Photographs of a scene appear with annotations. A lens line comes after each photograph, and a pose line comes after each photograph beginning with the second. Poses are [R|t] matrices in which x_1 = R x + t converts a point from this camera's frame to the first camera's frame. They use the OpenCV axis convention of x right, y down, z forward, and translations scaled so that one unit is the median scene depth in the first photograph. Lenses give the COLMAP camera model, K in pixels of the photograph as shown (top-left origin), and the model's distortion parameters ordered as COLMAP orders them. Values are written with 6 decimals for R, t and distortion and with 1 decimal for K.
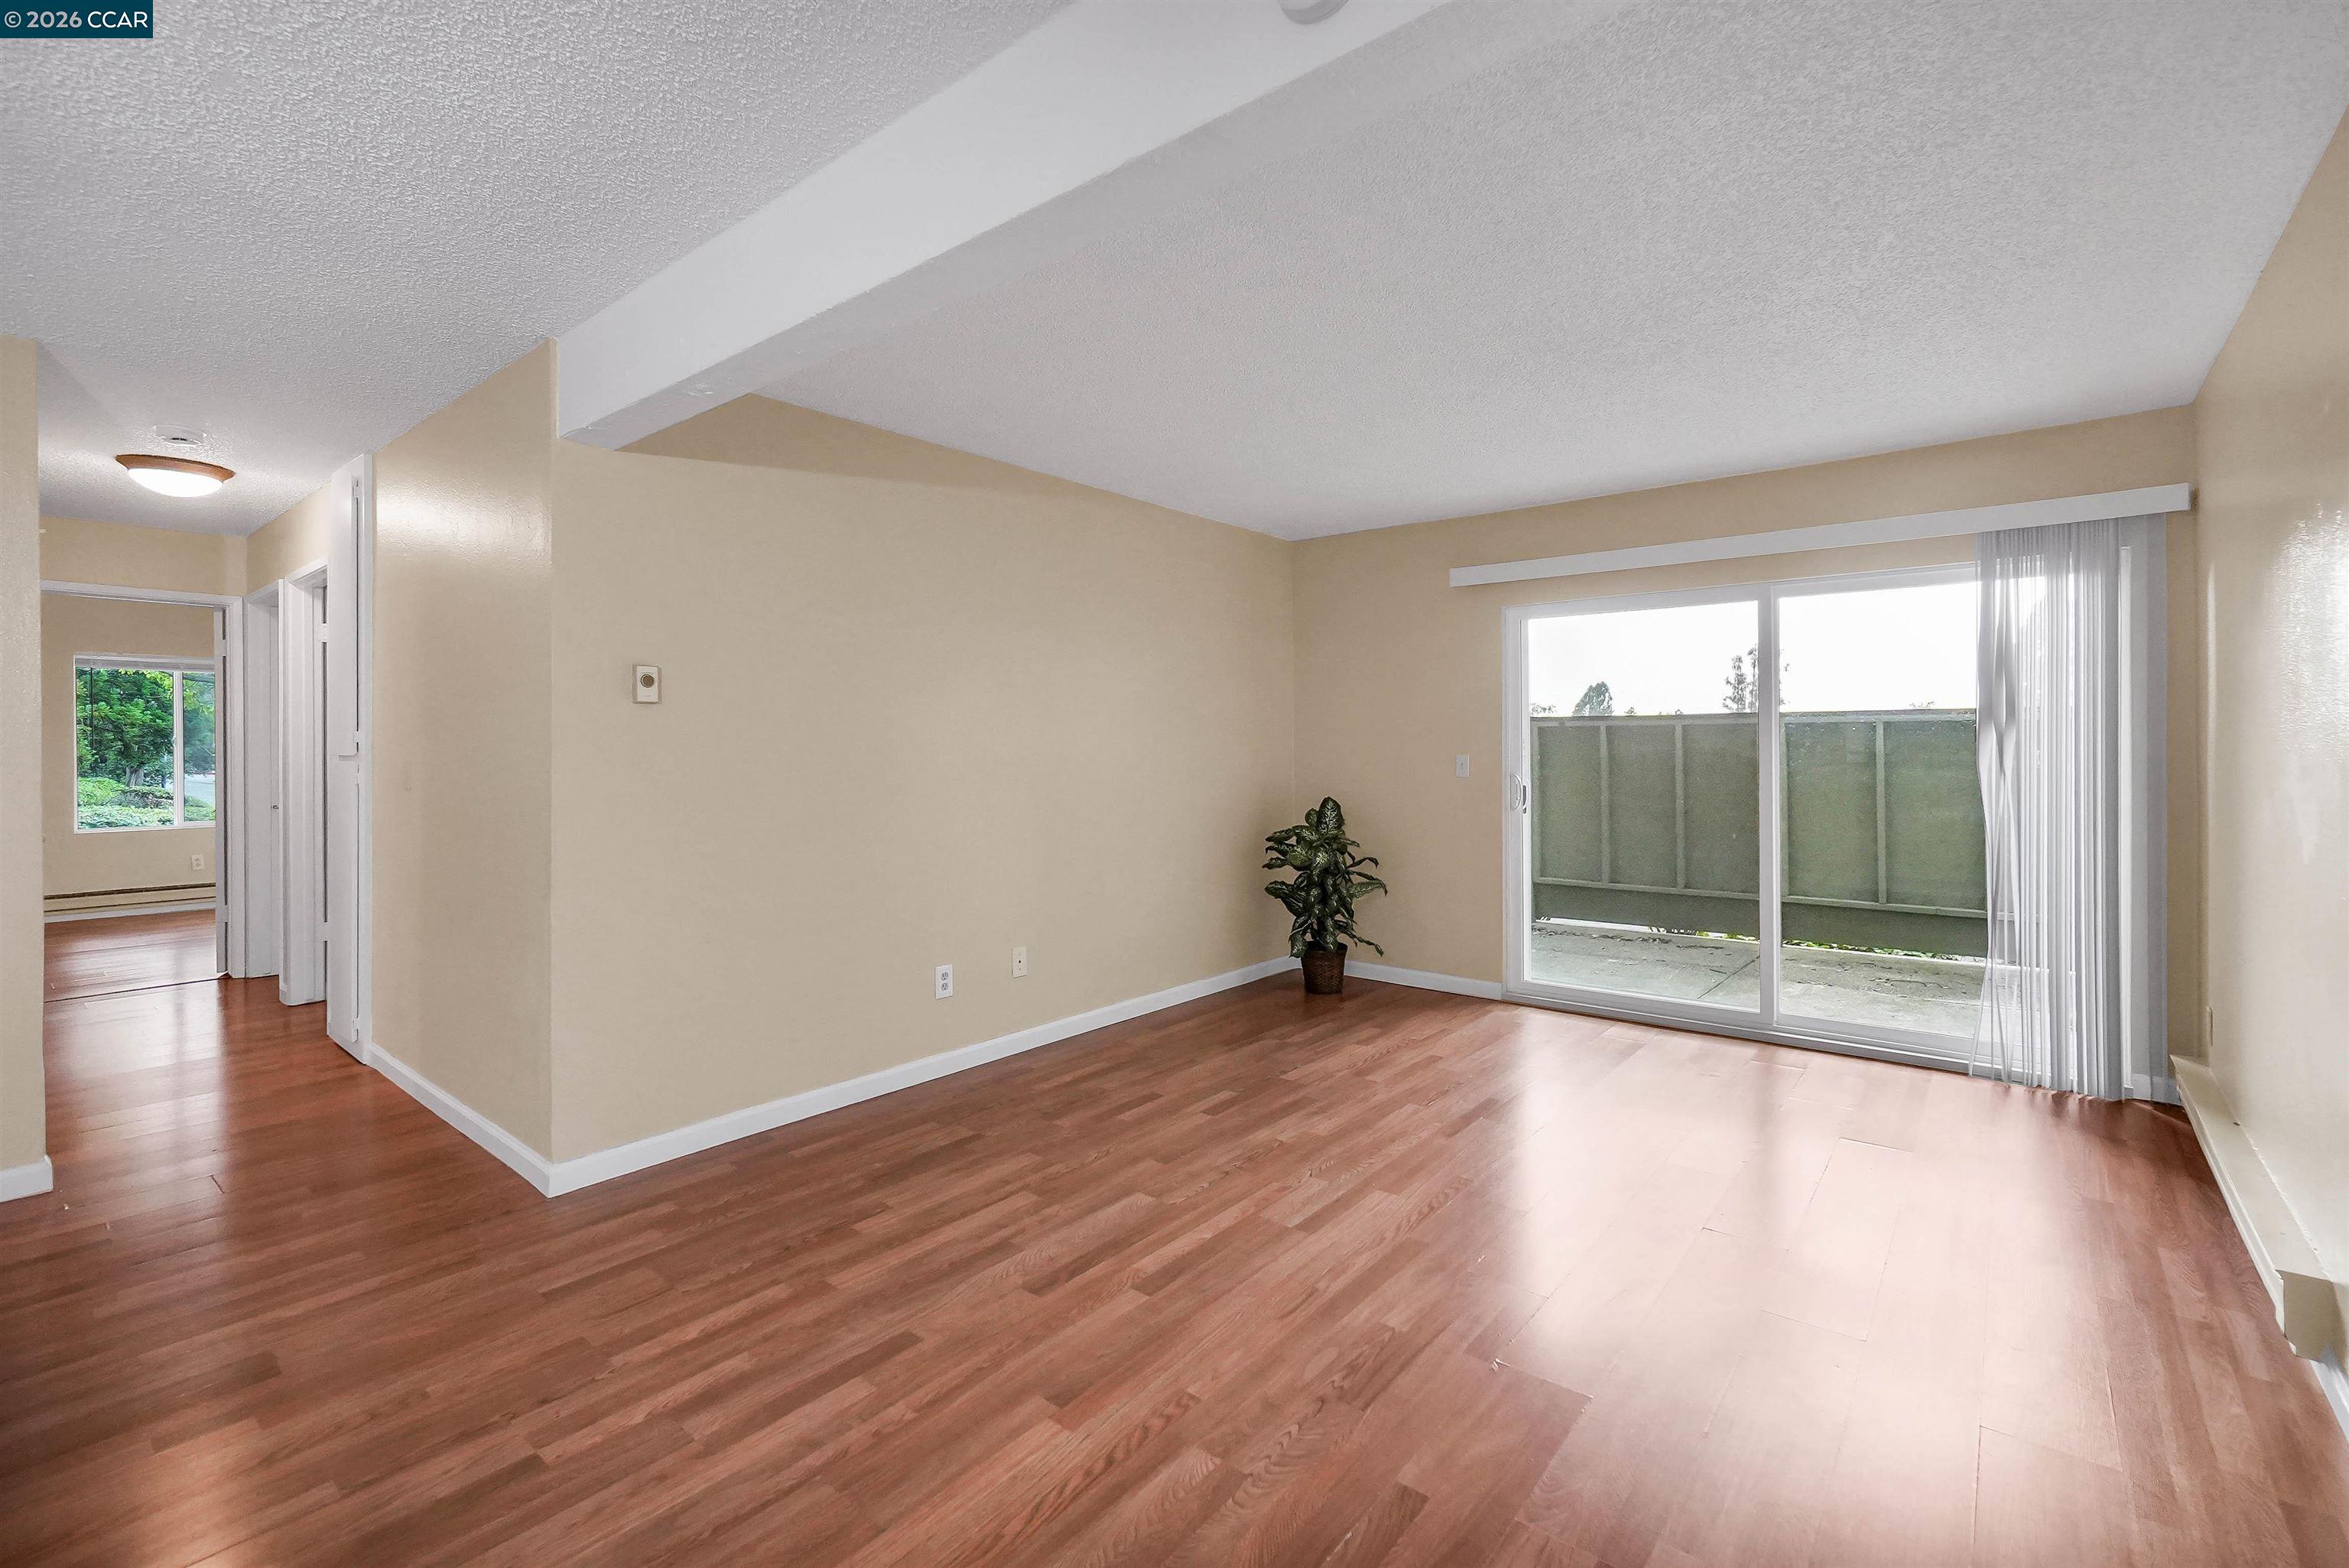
lens RADIAL K [[1018.8, 0, 1172.2], [0, 1018.8, 761.8], [0, 0, 1]] dist [-0.008987, 0.002150]
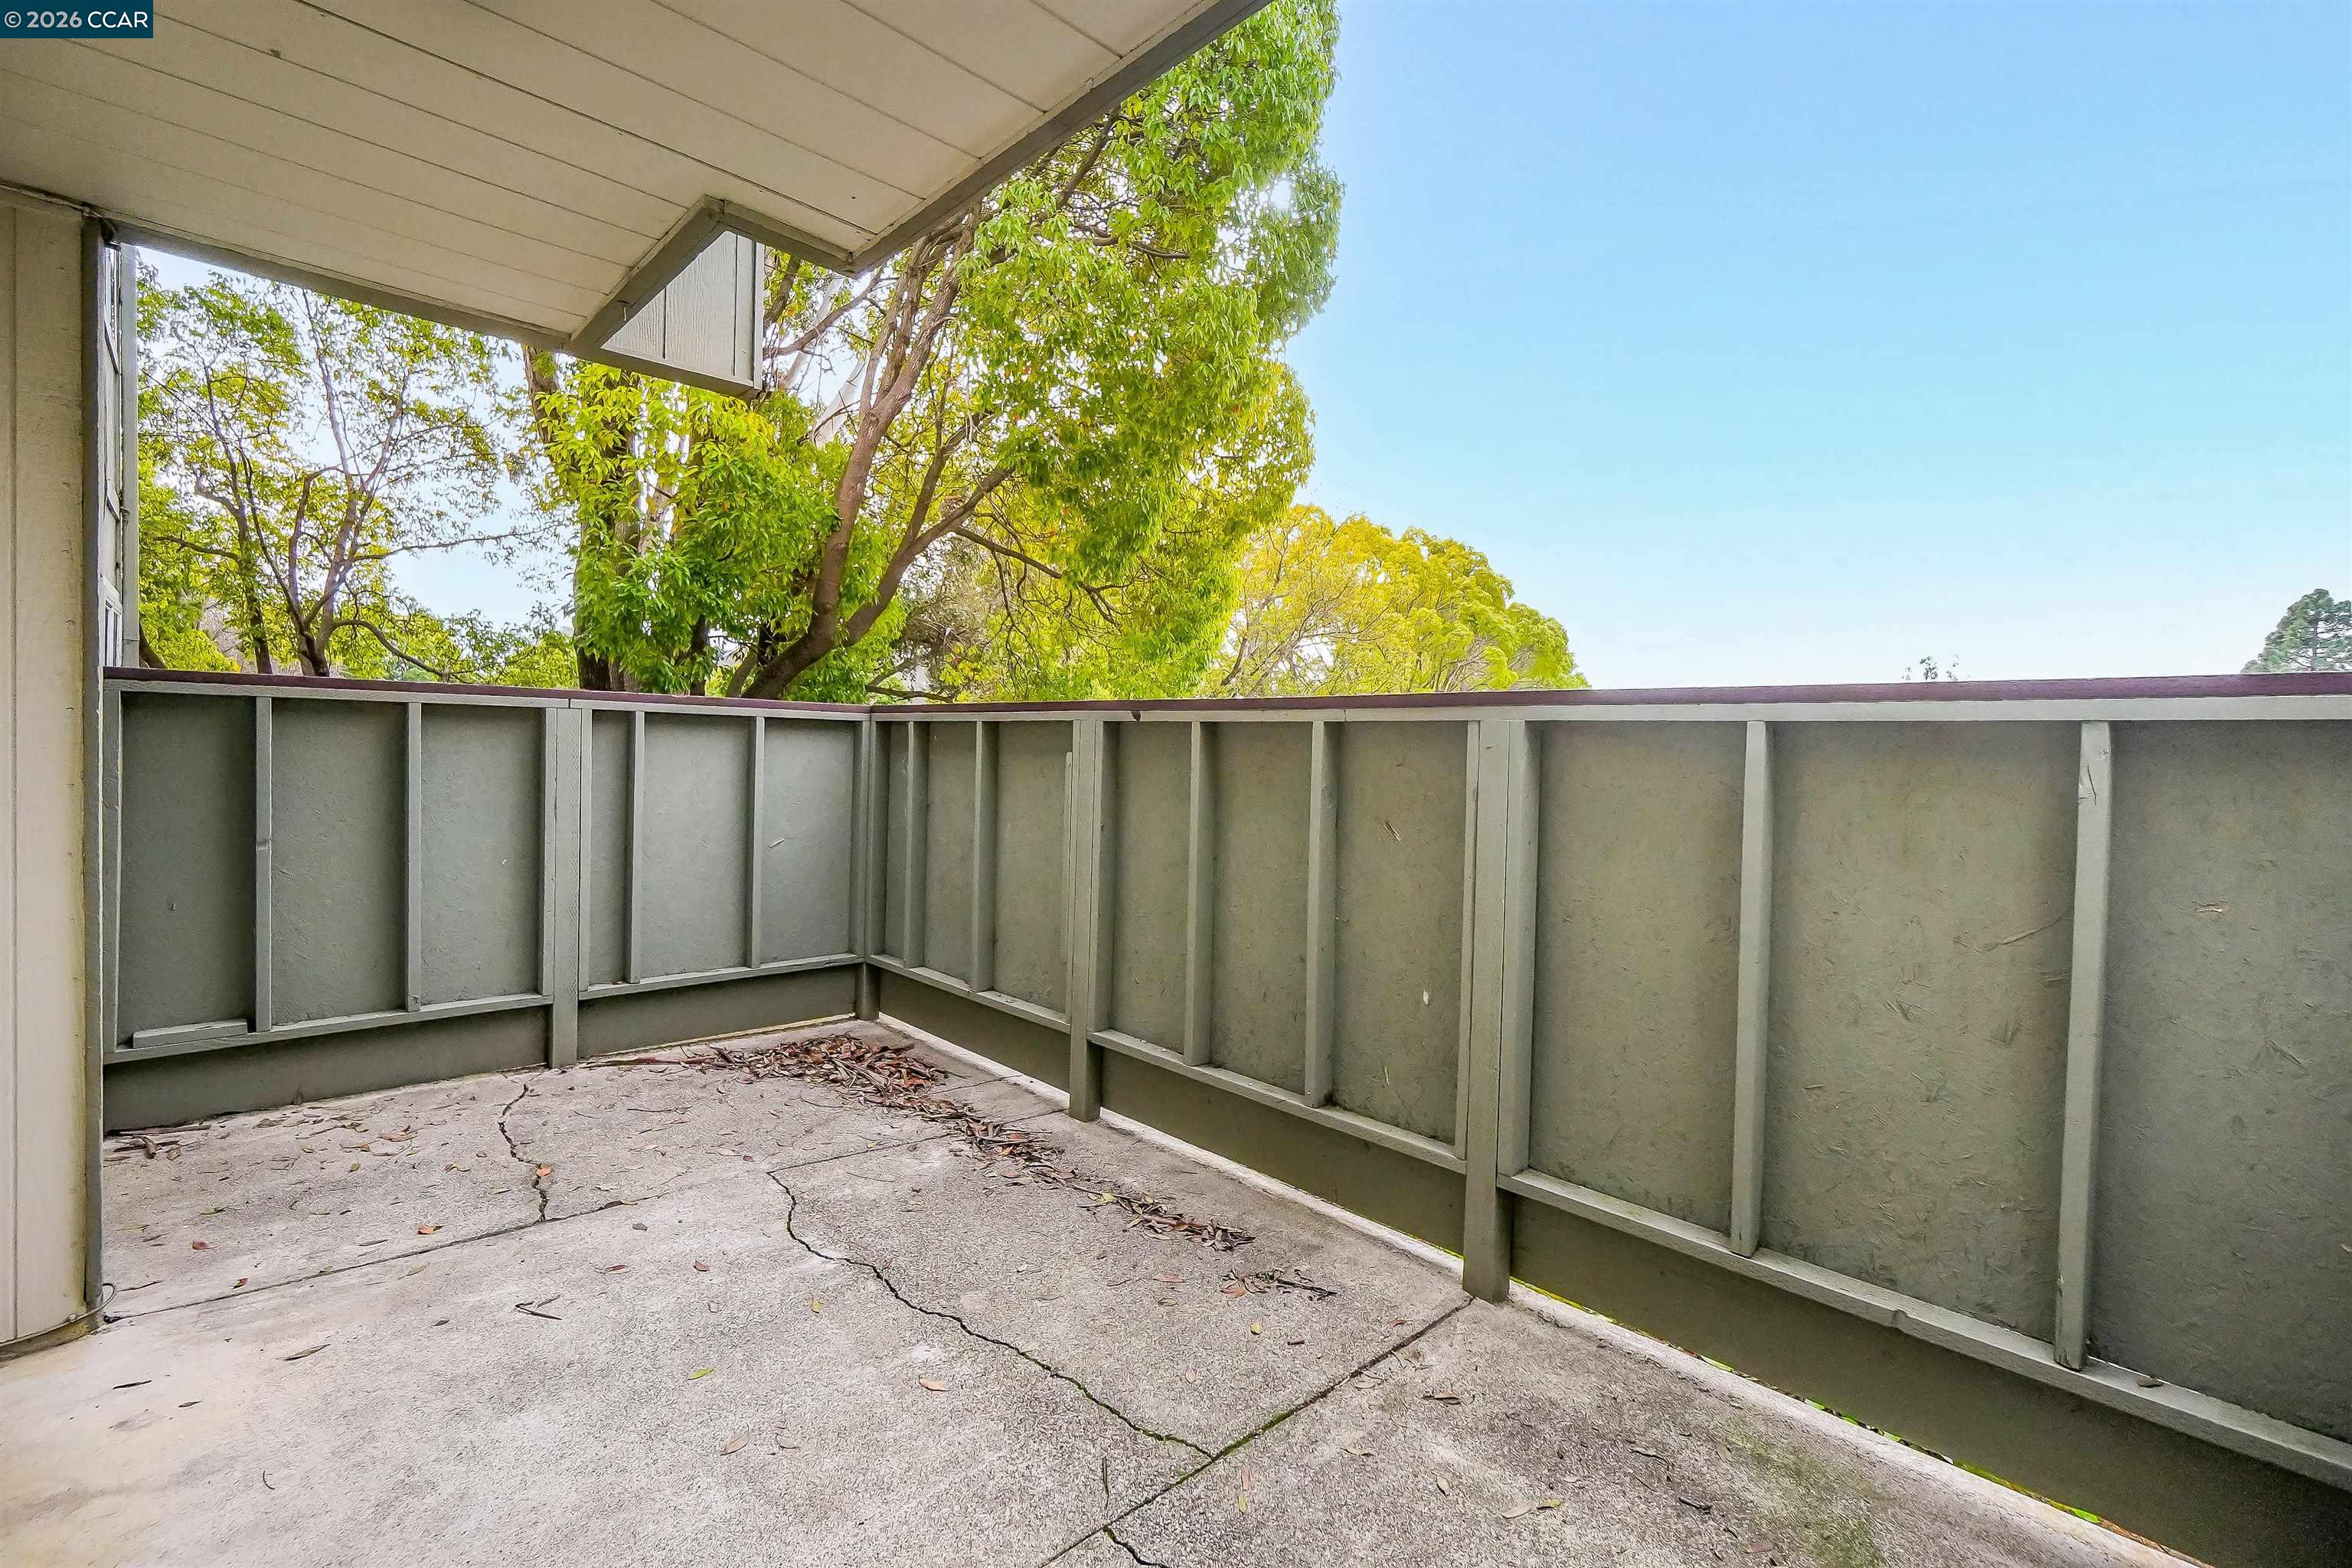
lens RADIAL K [[1020.2, 0, 1163.4], [0, 1020.2, 772.1], [0, 0, 1]] dist [-0.008987, 0.002150]
pose [[0.991418, 0.035902, -0.125702, 0.300584], [-0.034674, 0.999327, 0.011949, -0.011140], [0.126046, -0.007488, 0.991996, 0.348319]]
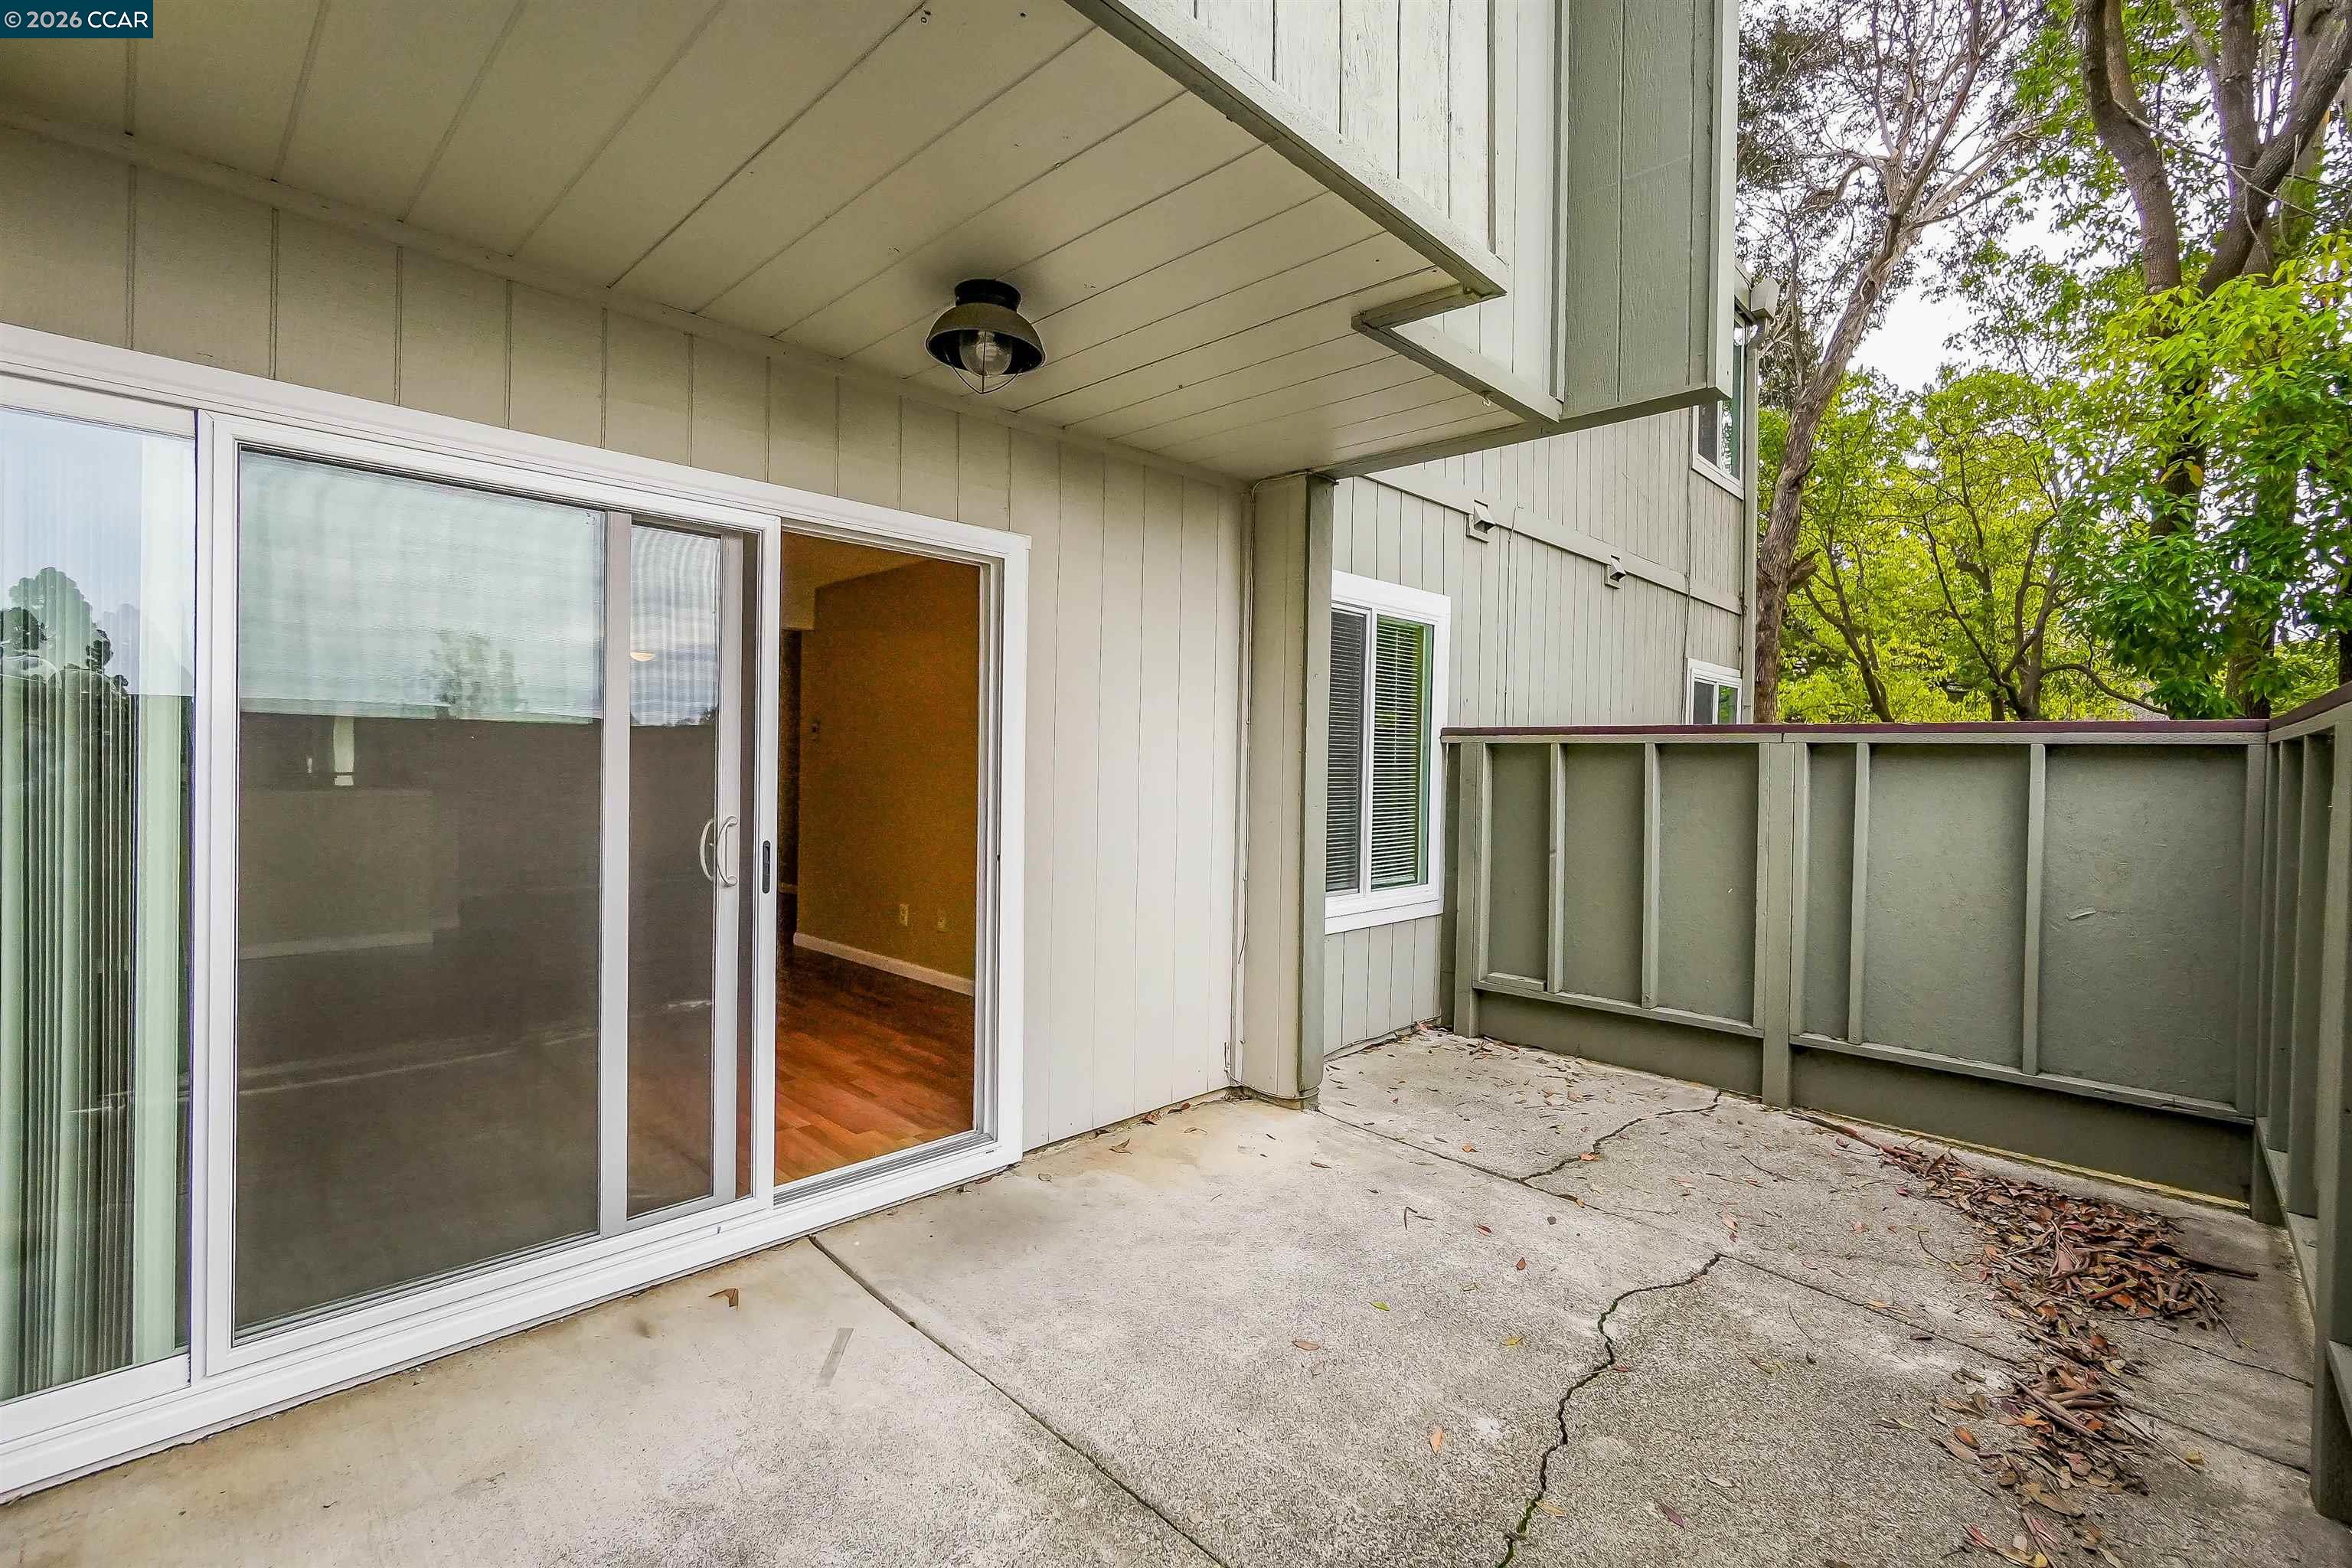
lens RADIAL K [[1020.2, 0, 1168.6], [0, 1020.2, 774.0], [0, 0, 1]] dist [-0.008987, 0.002150]
pose [[-0.082318, 0.018270, -0.996439, 0.417150], [-0.028629, 0.999376, 0.020689, -0.012359], [0.996195, 0.030230, -0.081744, 0.493622]]
